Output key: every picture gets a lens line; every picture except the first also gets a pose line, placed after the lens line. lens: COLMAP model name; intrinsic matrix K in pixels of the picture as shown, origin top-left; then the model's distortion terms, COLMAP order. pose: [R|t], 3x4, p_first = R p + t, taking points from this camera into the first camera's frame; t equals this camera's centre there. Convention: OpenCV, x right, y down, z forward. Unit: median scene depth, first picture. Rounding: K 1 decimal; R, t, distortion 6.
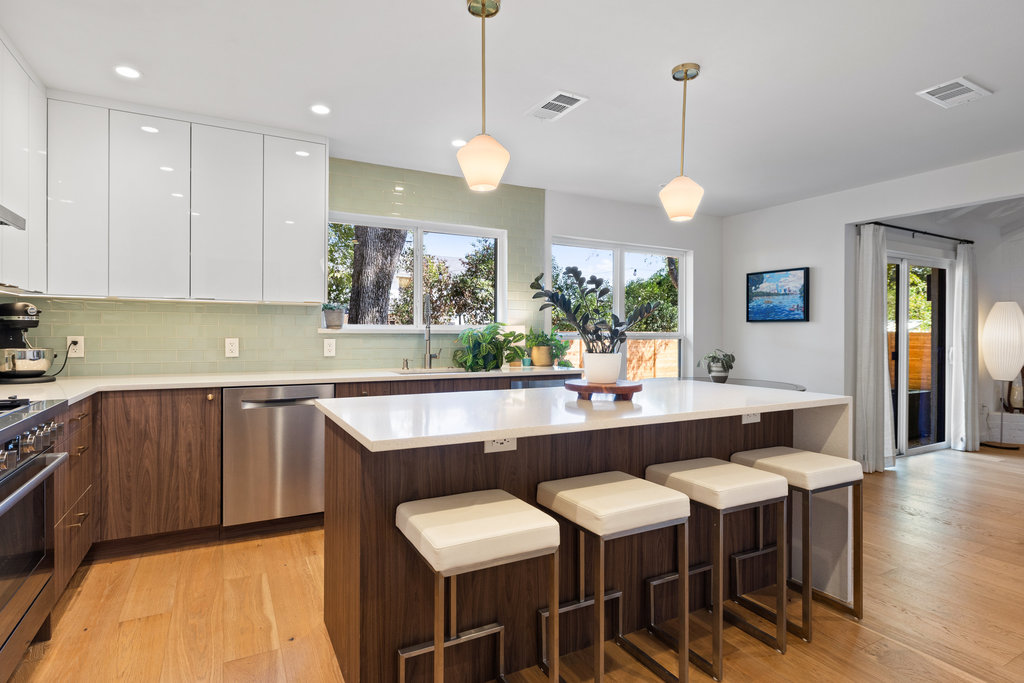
lens RADIAL K [[531.0, 0, 512.0], [0, 531.0, 339.3], [0, 0, 1]] dist [0.000407, 0.000252]
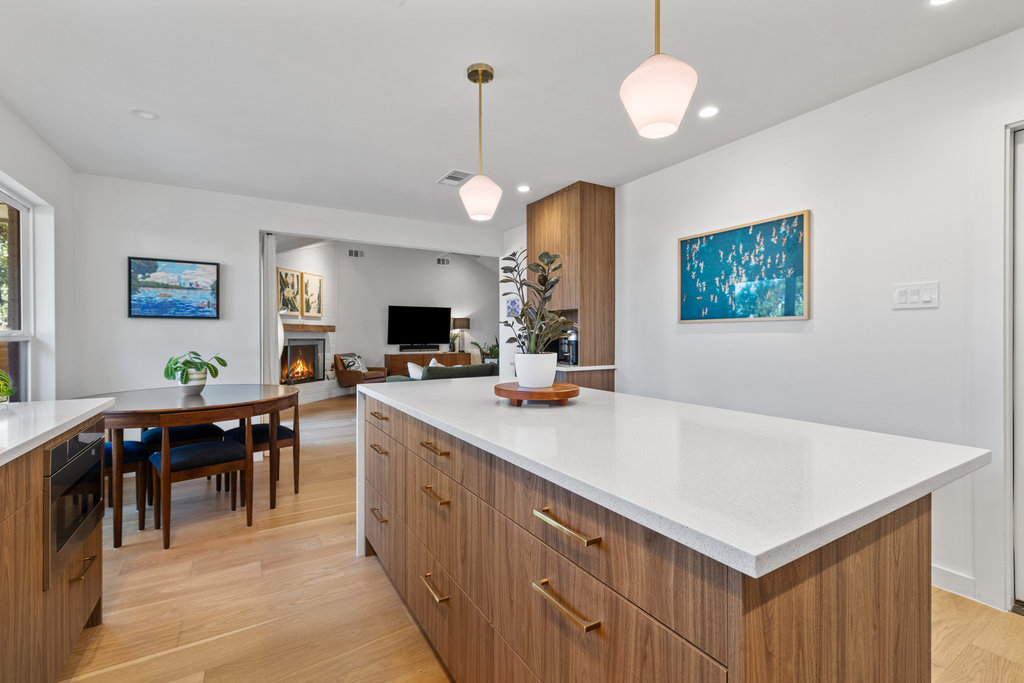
lens RADIAL K [[441.0, 0, 510.7], [0, 441.0, 336.1], [0, 0, 1]] dist [-0.004046, -0.000254]
pose [[-0.044570, -0.005965, 0.998988, -0.257387], [0.011192, 0.999916, 0.006470, -0.002754], [-0.998944, 0.011469, -0.044499, 0.488975]]
